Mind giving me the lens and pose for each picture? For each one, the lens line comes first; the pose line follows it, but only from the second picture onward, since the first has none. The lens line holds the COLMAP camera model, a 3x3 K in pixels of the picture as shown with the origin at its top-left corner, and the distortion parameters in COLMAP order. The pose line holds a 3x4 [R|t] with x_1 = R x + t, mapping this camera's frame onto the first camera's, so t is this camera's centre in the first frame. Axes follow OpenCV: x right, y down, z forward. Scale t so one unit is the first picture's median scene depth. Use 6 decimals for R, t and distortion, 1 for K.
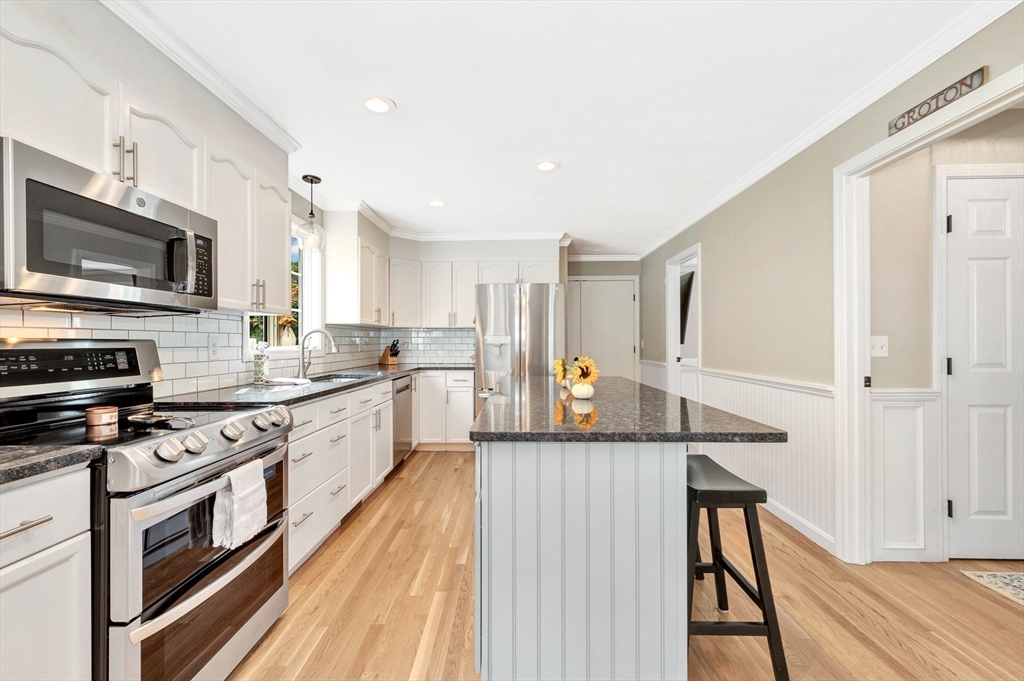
lens RADIAL K [[413.9, 0, 512.0], [0, 413.9, 340.5], [0, 0, 1]] dist [0.000850, -0.000041]
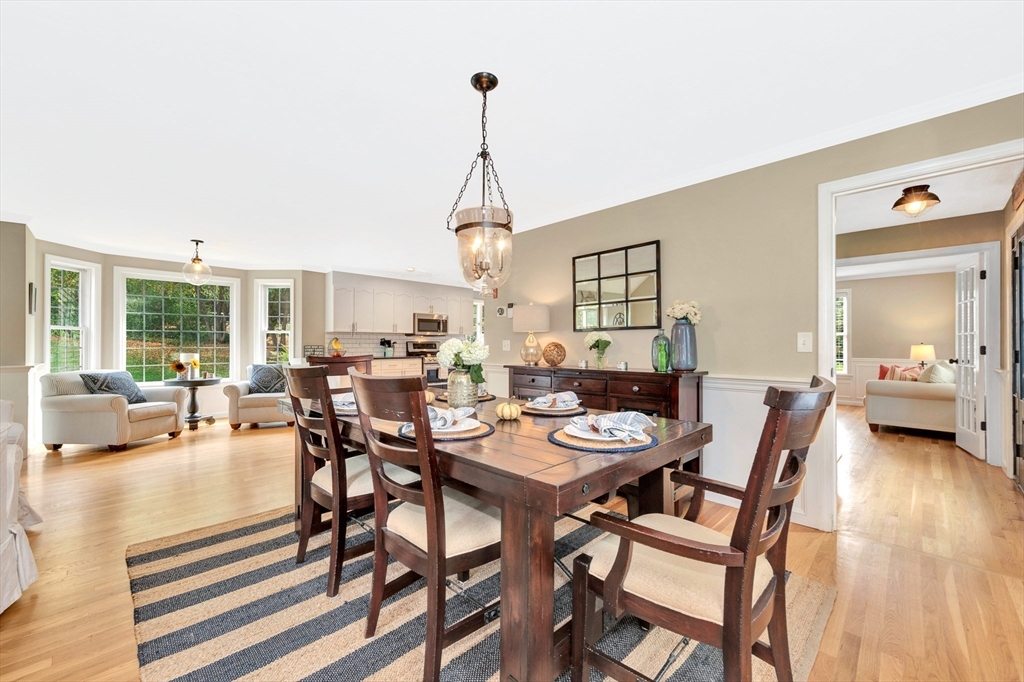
lens RADIAL K [[413.9, 0, 512.0], [0, 413.9, 341.0], [0, 0, 1]] dist [0.000850, -0.000041]
pose [[0.716398, -0.000979, -0.697691, 2.074380], [-0.002155, 0.999991, -0.003616, 0.004342], [0.697688, 0.004094, 0.716390, -1.239196]]
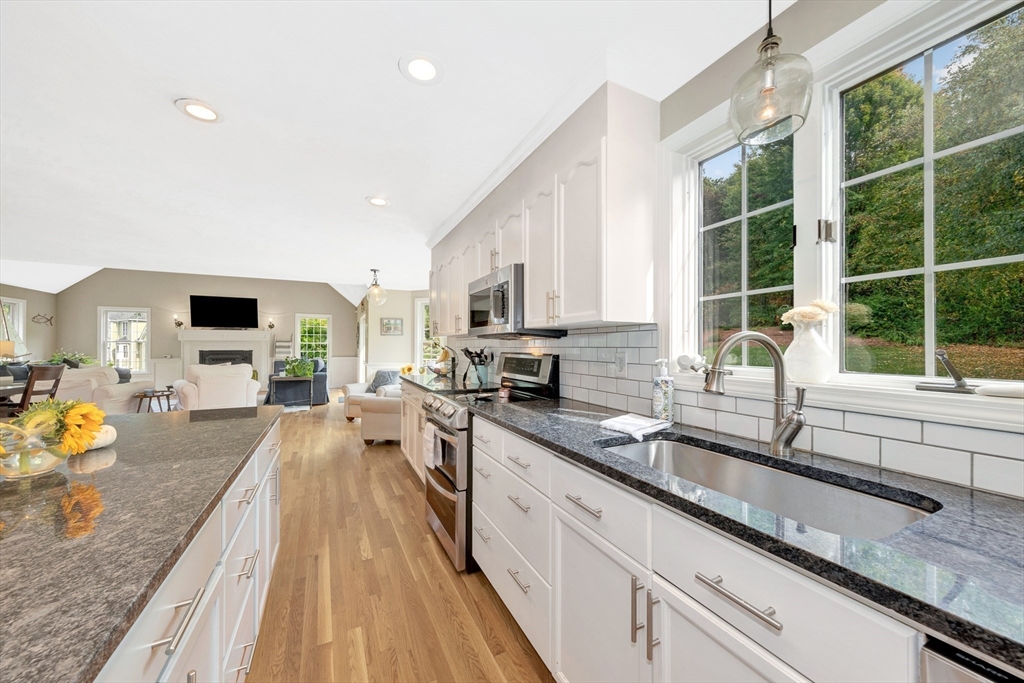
lens RADIAL K [[368.6, 0, 508.3], [0, 368.6, 345.3], [0, 0, 1]] dist [0.001440, 0.000086]
pose [[-0.890948, -0.000133, -0.454106, -0.122320], [0.003277, 0.999972, -0.006723, -0.016545], [0.454094, -0.007478, -0.890922, 1.429513]]
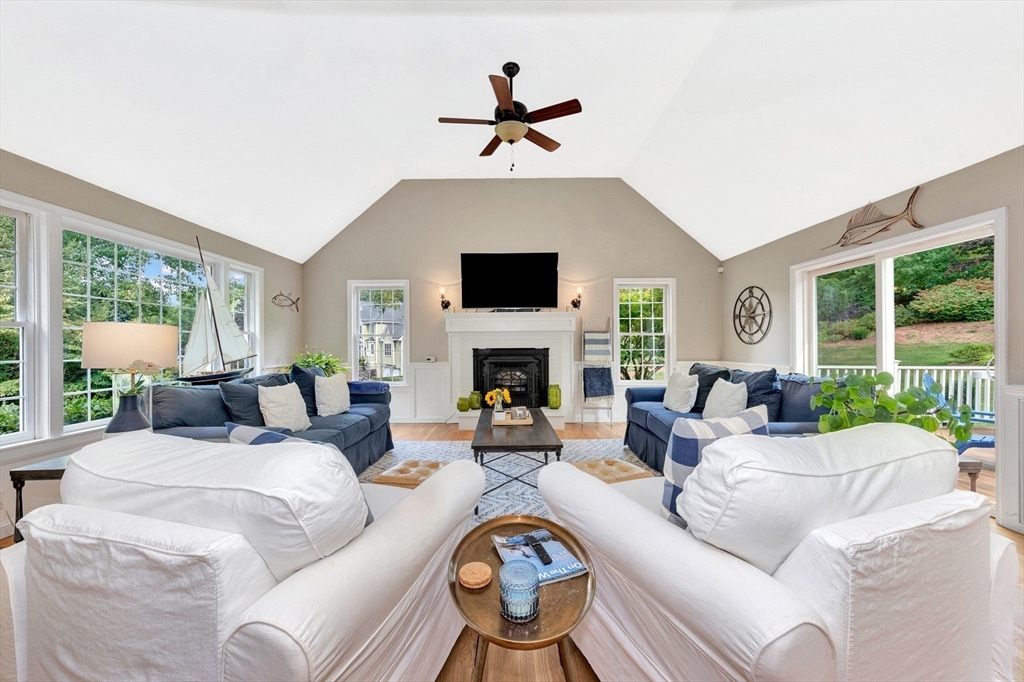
lens RADIAL K [[381.1, 0, 507.1], [0, 381.1, 343.1], [0, 0, 1]] dist [0.002638, -0.000016]
pose [[-0.999913, 0.008351, -0.010166, 0.788824], [0.008433, 0.999932, -0.008013, -0.011827], [0.010098, -0.008098, -0.999916, -1.067117]]
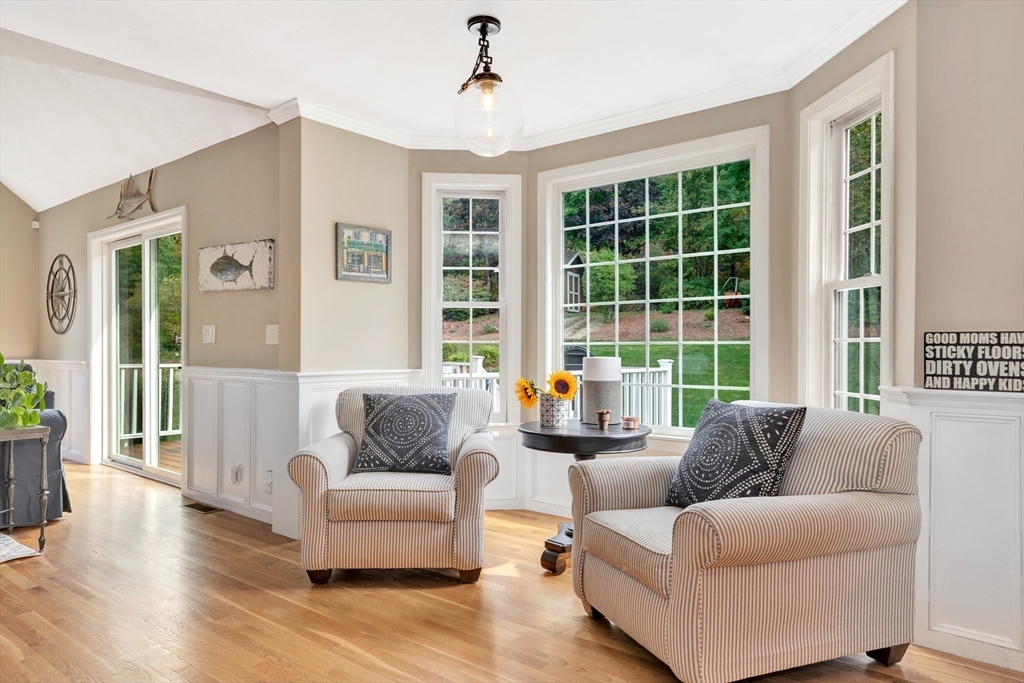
lens RADIAL K [[657.4, 0, 509.3], [0, 657.4, 348.3], [0, 0, 1]] dist [0.007892, 0.001483]
pose [[-0.619414, 0.007722, -0.785027, 0.406315], [0.006707, 0.999967, 0.004544, 0.042451], [0.785036, -0.002450, -0.619445, -0.176398]]
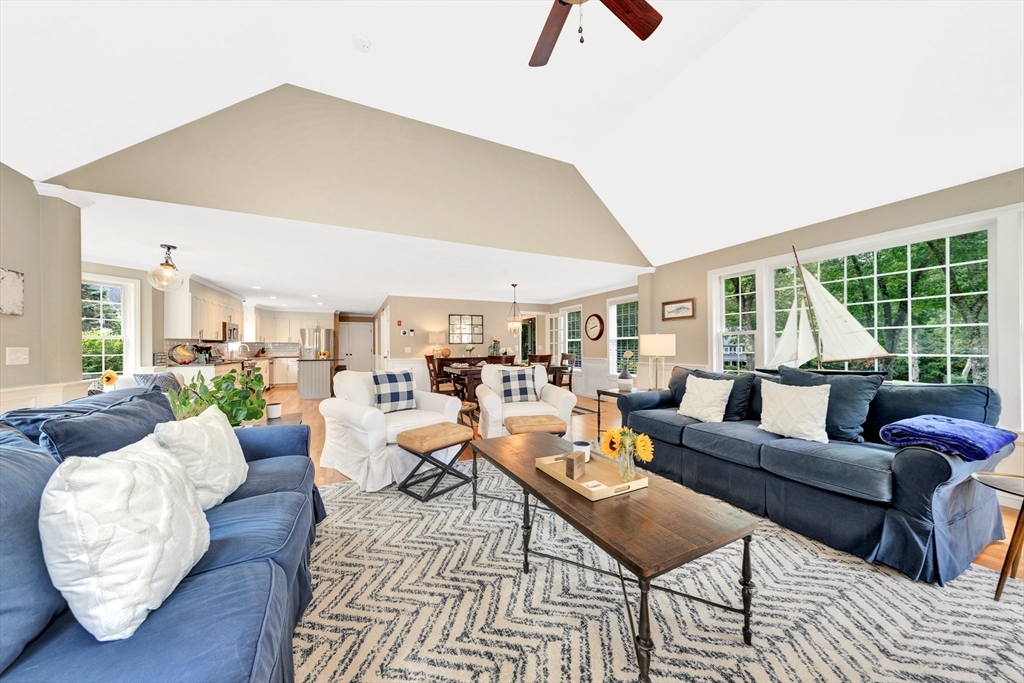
lens RADIAL K [[333.3, 0, 508.8], [0, 333.3, 344.8], [0, 0, 1]] dist [0.011273, 0.000024]
pose [[0.896242, 0.002711, 0.443556, 0.315384], [-0.000756, 0.999989, -0.004585, -0.014527], [-0.443564, 0.003774, 0.896235, -2.986531]]
